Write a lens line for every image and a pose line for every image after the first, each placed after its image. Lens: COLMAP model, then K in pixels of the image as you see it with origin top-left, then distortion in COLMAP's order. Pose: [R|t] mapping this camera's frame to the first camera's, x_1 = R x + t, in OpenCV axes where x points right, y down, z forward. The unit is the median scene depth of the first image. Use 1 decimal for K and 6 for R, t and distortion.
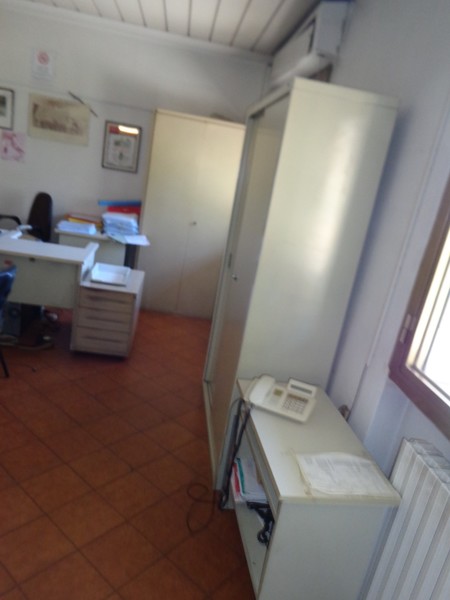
lens RADIAL K [[457.3, 0, 225.3], [0, 457.3, 298.5], [0, 0, 1]] dist [0.013142, -0.007168]
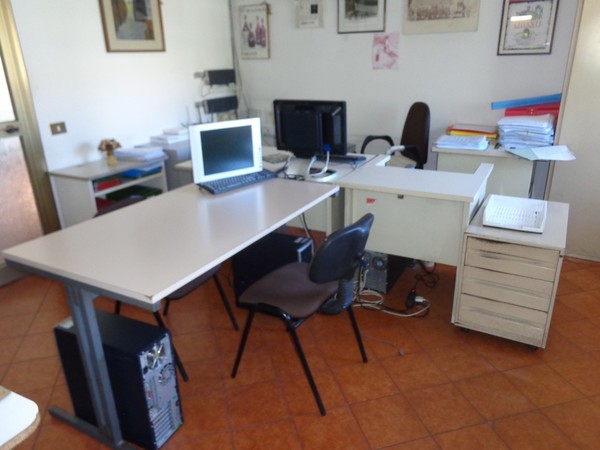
lens RADIAL K [[457.3, 0, 304.0], [0, 457.3, 224.4], [0, 0, 1]] dist [0.013142, -0.007168]
pose [[0.802106, 0.017654, -0.596921, -0.082732], [0.002339, 0.999462, 0.032702, -0.047685], [0.597177, -0.027626, 0.801633, 0.246317]]
